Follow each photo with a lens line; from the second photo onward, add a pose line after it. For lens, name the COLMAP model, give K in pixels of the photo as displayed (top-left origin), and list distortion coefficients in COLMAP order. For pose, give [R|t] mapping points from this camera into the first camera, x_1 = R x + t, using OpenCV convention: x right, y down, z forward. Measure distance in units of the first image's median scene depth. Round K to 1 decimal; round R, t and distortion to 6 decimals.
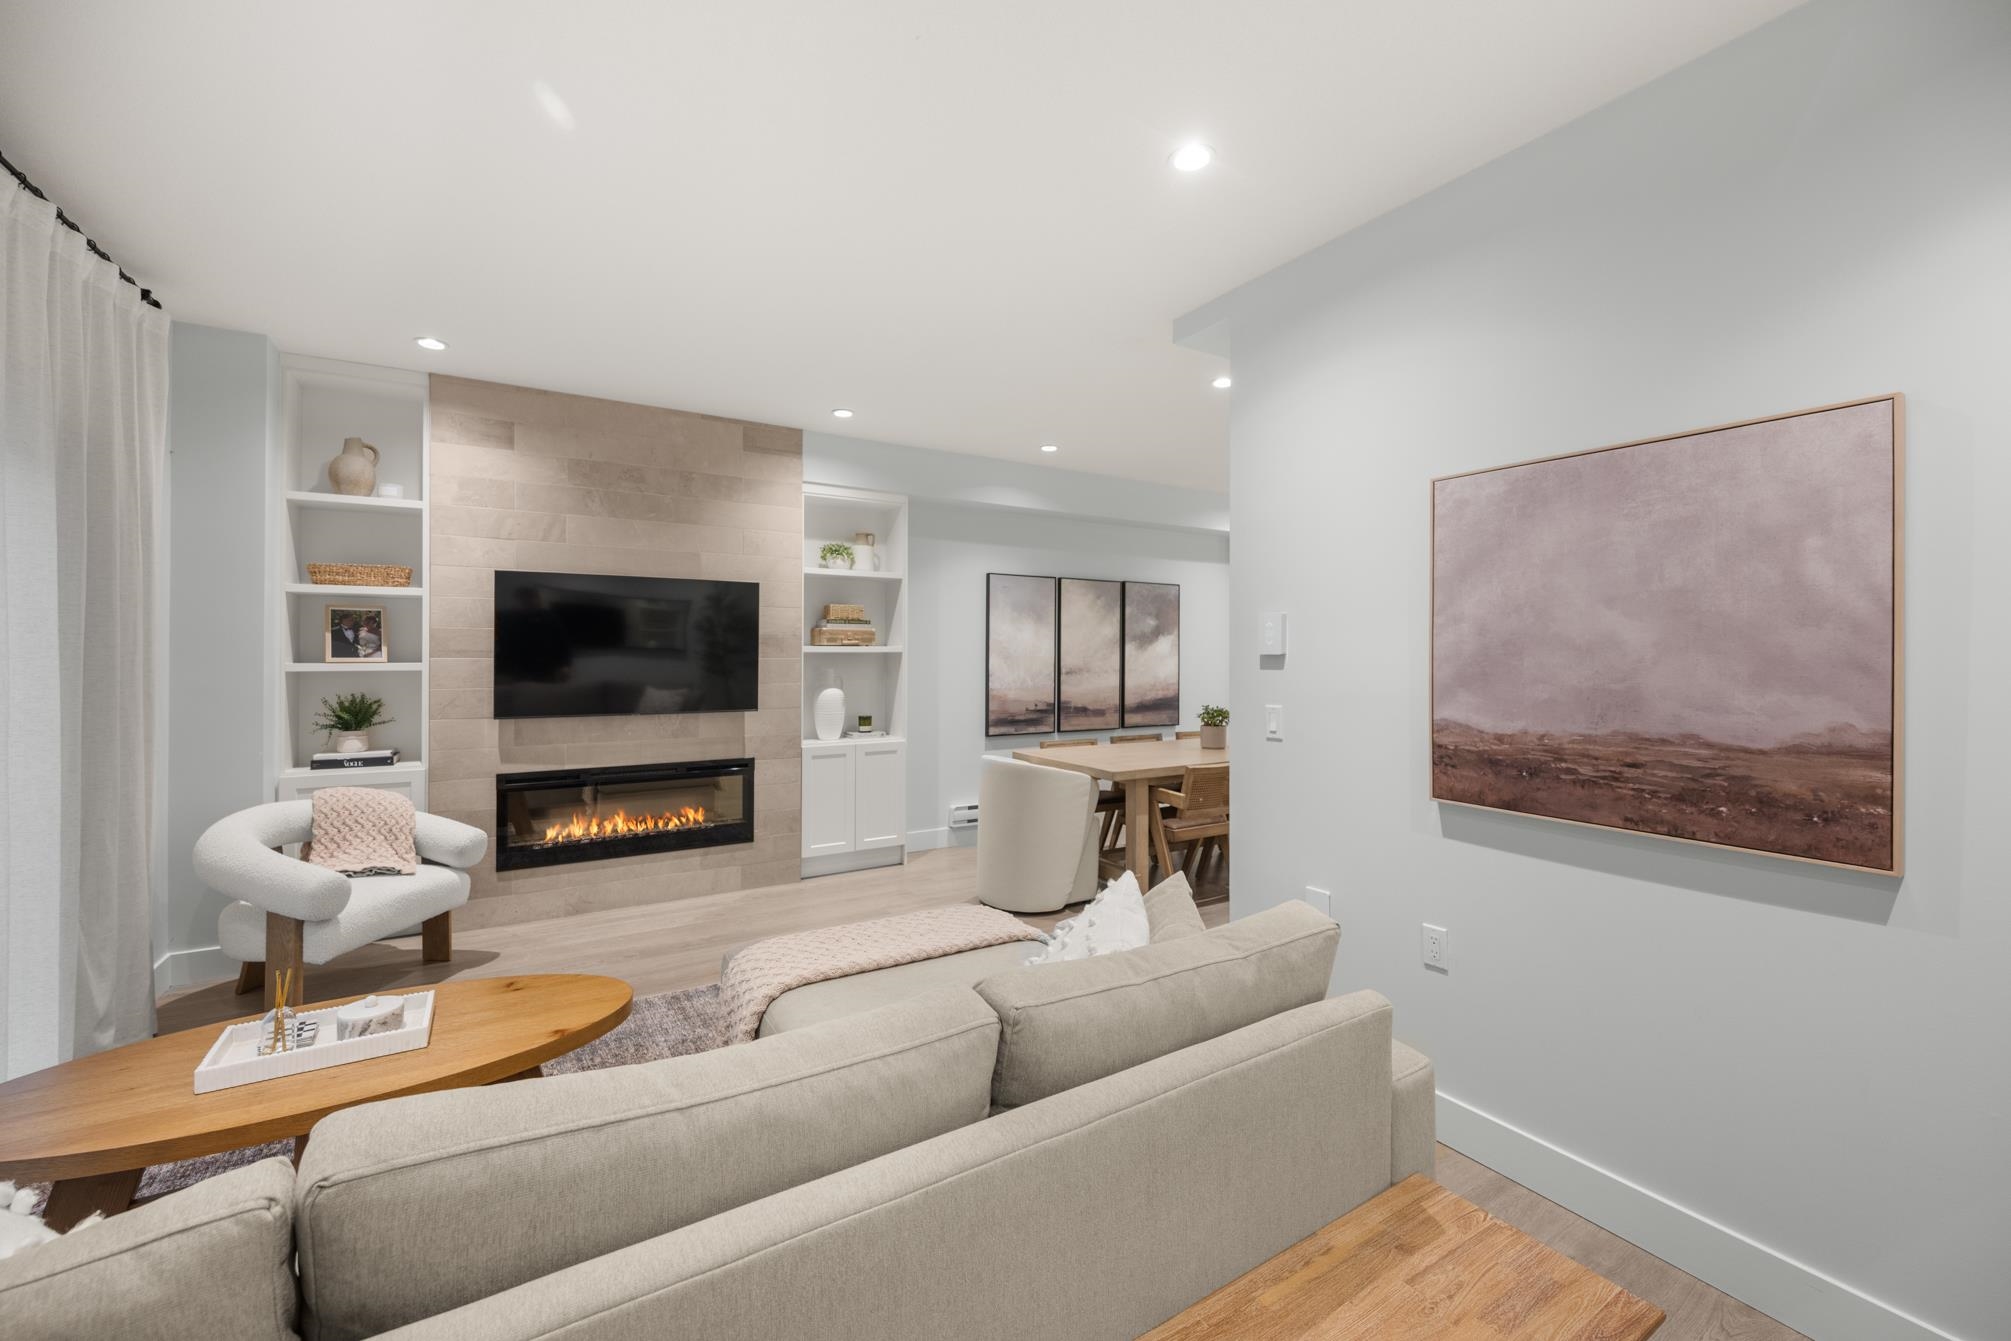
lens RADIAL K [[799.3, 0, 1004.3], [0, 799.3, 656.1], [0, 0, 1]] dist [-0.000815, -0.000123]
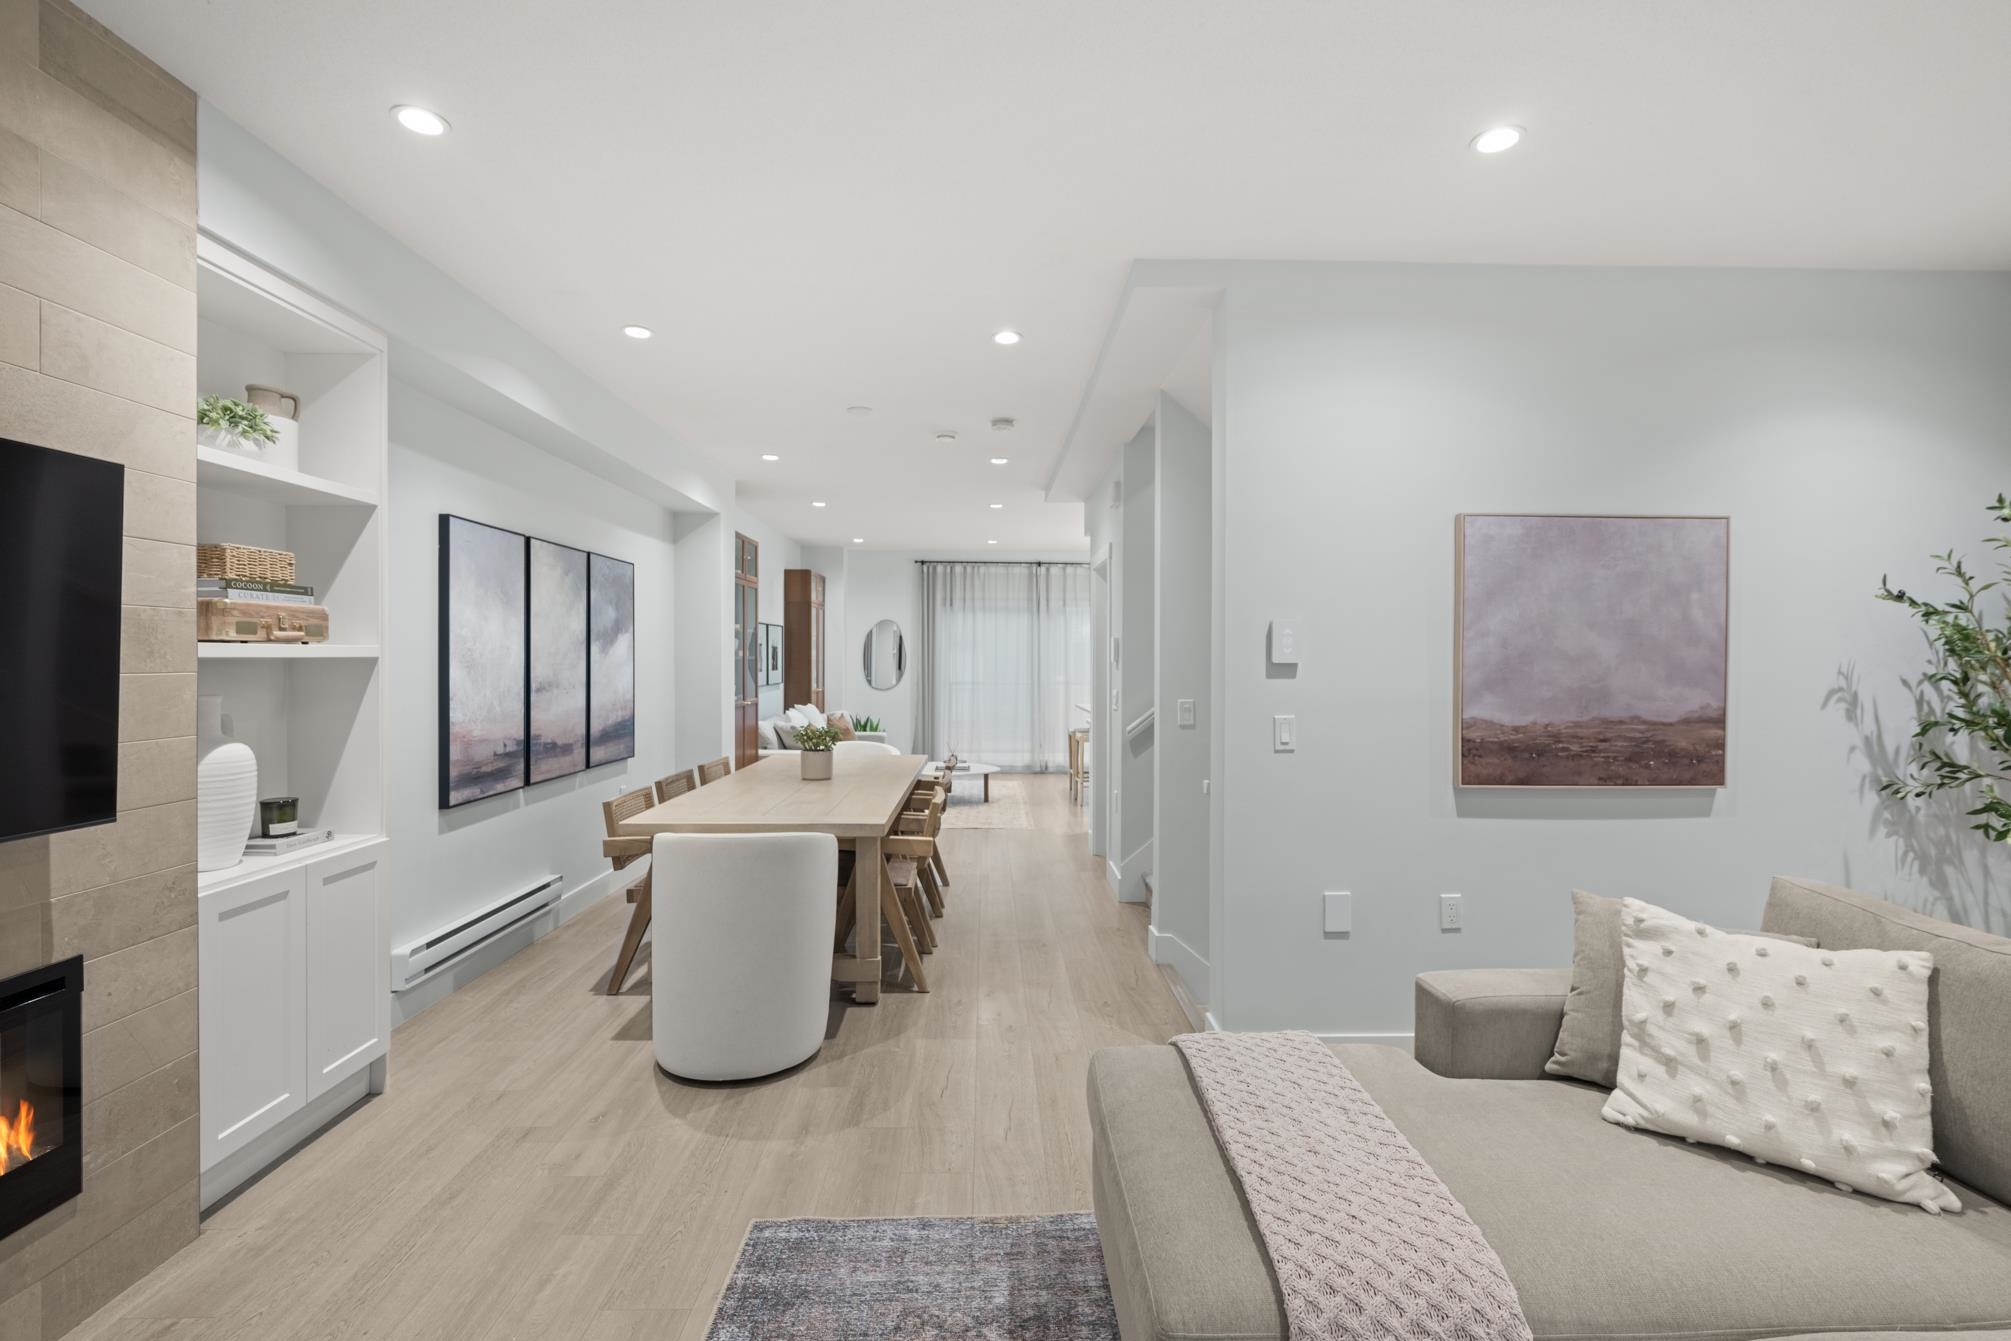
lens RADIAL K [[882.3, 0, 1001.0], [0, 882.3, 664.4], [0, 0, 1]] dist [-0.002078, -0.000184]
pose [[0.502891, -0.006494, 0.864325, -0.449468], [0.000734, 0.999975, 0.007086, -0.004690], [-0.864349, -0.002930, 0.502883, 0.455591]]
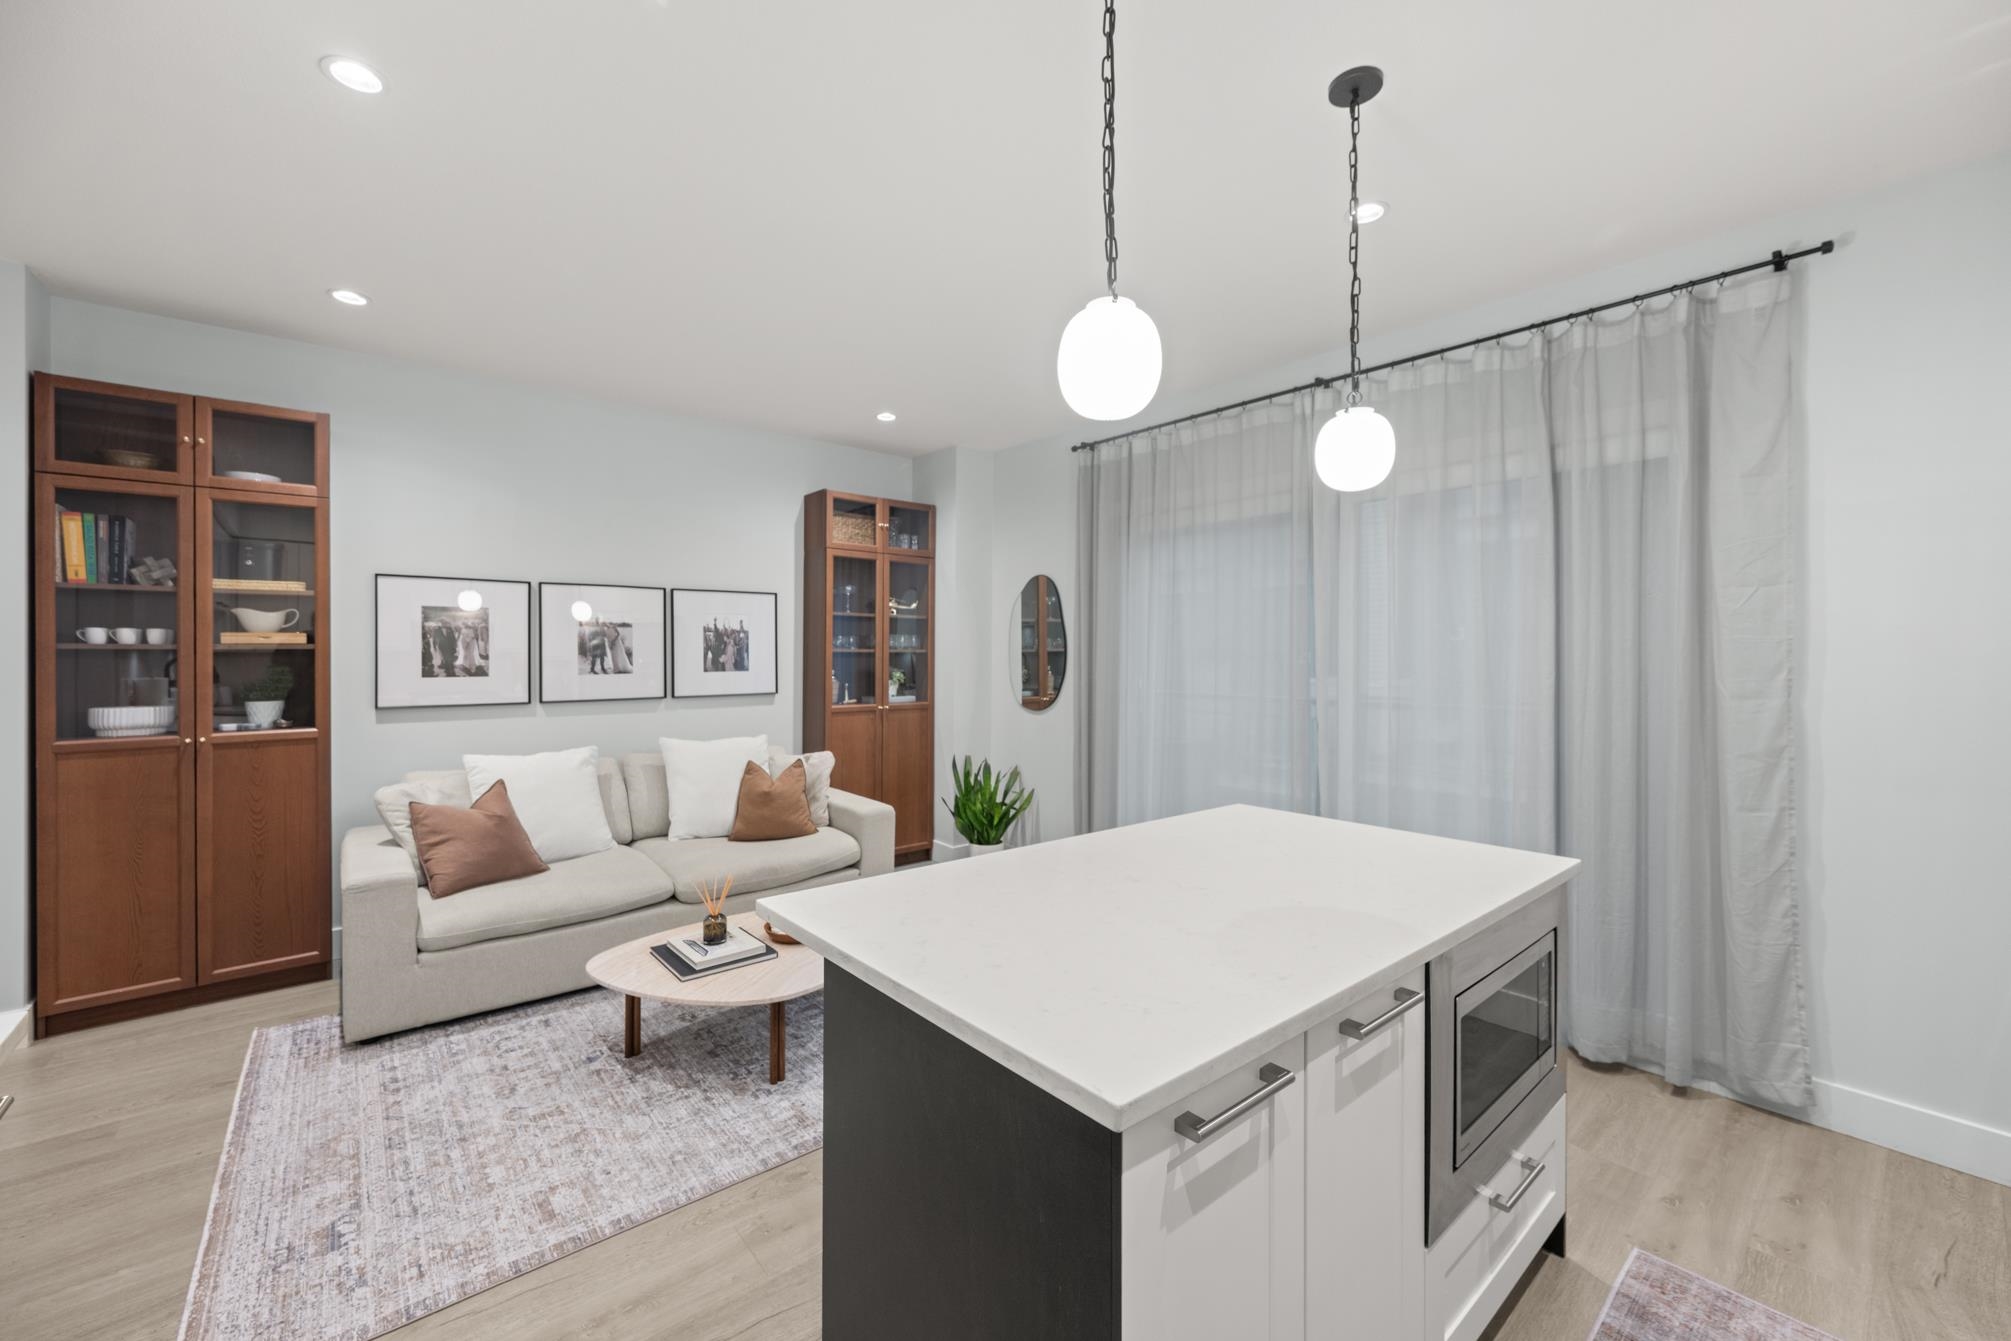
lens RADIAL K [[799.3, 0, 1005.3], [0, 799.3, 664.4], [0, 0, 1]] dist [-0.000815, -0.000123]
pose [[0.988215, -0.003042, 0.153041, 1.202147], [0.001286, 0.999932, 0.011568, 0.002464], [-0.153065, -0.011235, 0.988152, 0.834141]]
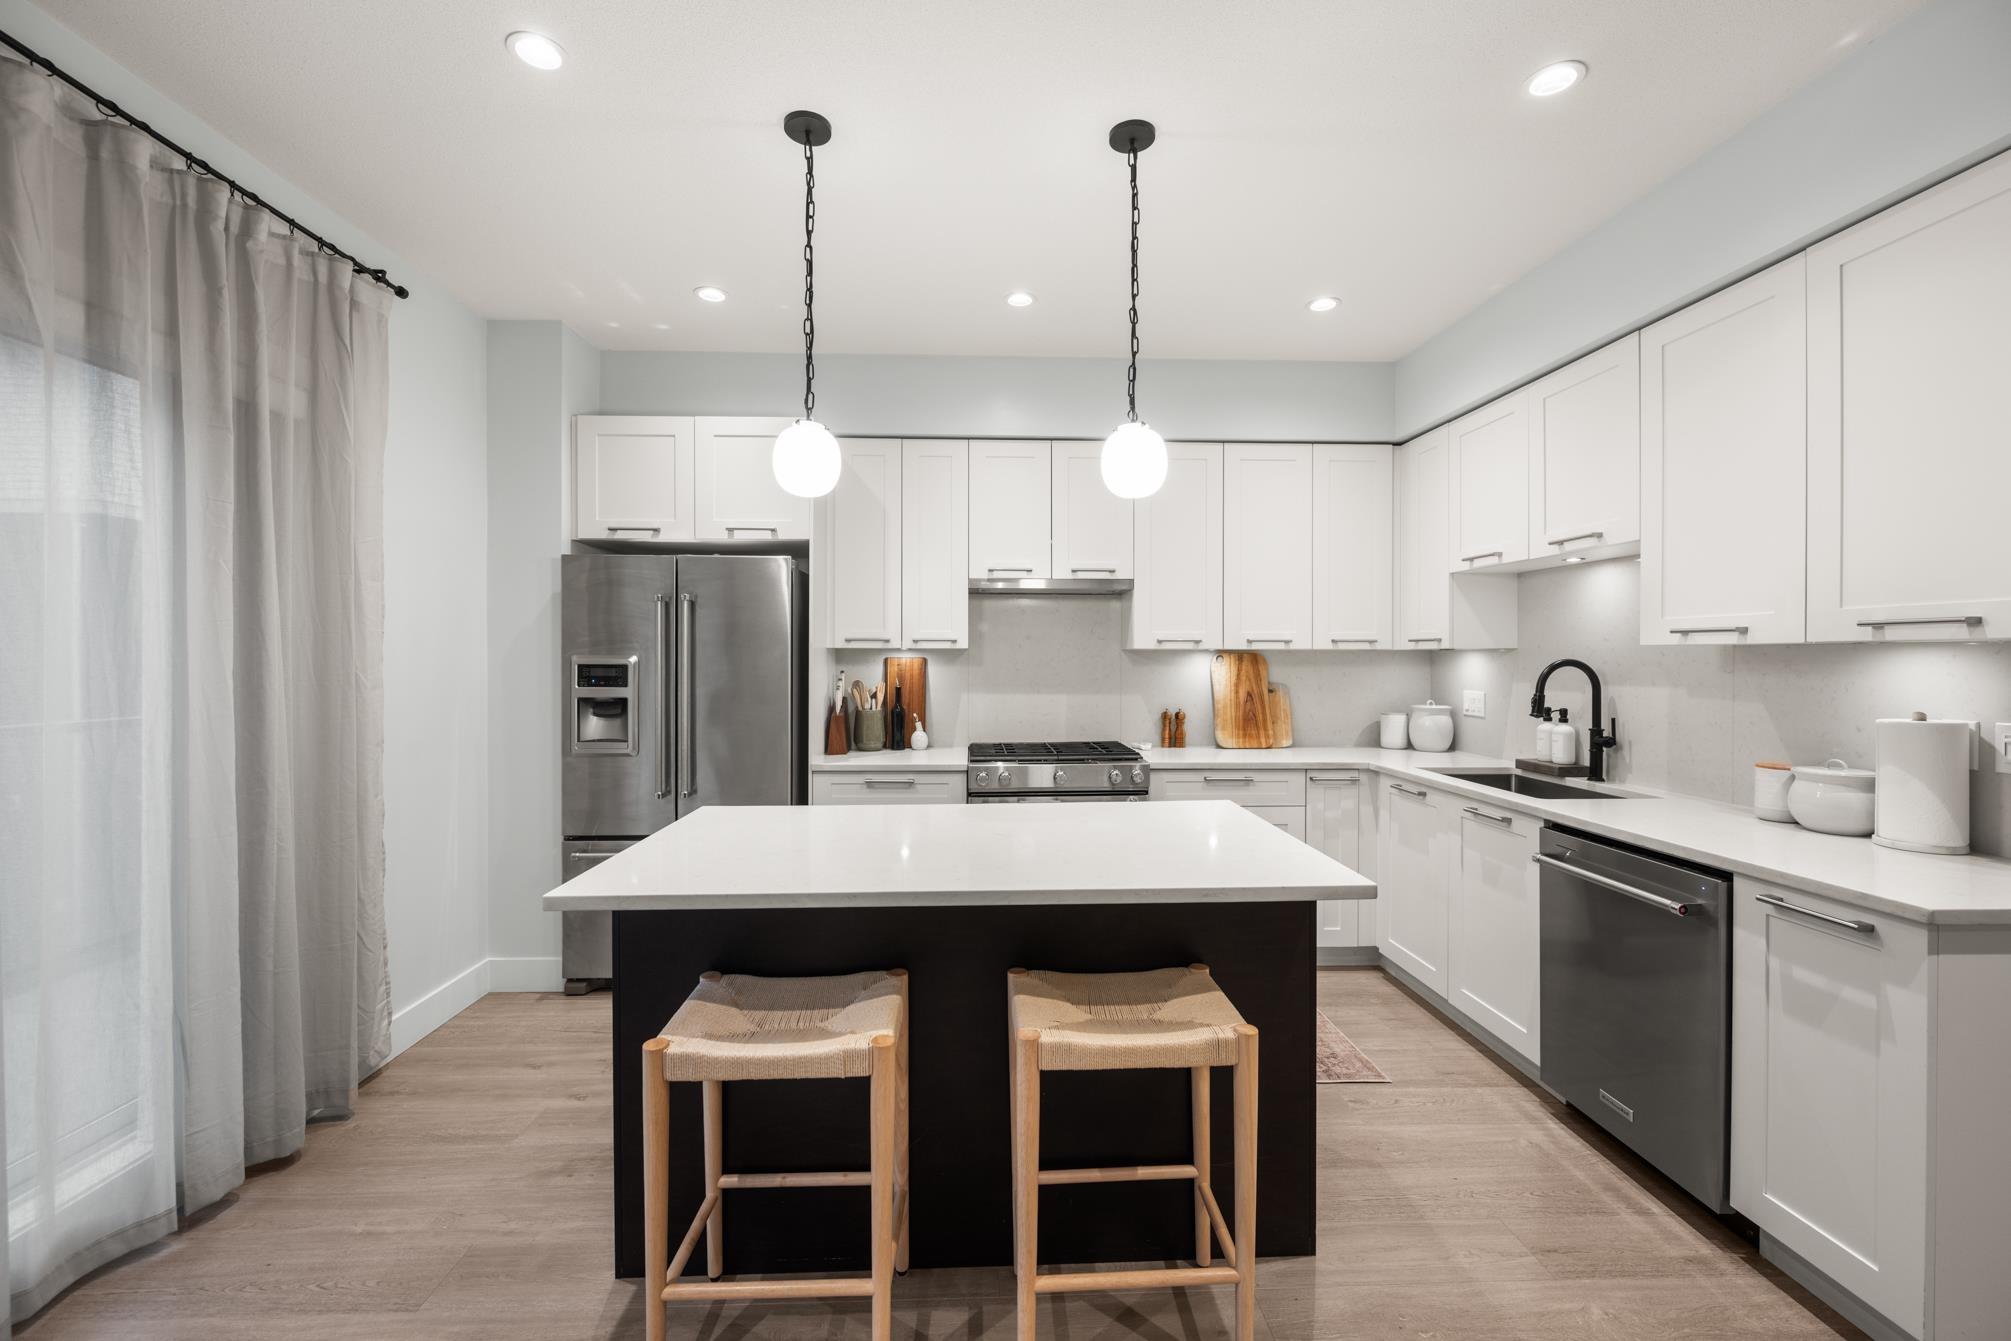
lens RADIAL K [[817.1, 0, 998.0], [0, 817.1, 662.7], [0, 0, 1]] dist [-0.006104, 0.000575]
pose [[-0.870712, -0.007198, 0.491741, 1.122590], [-0.003500, 0.999958, 0.008440, 0.007352], [-0.491781, 0.005628, -0.870701, 1.547245]]
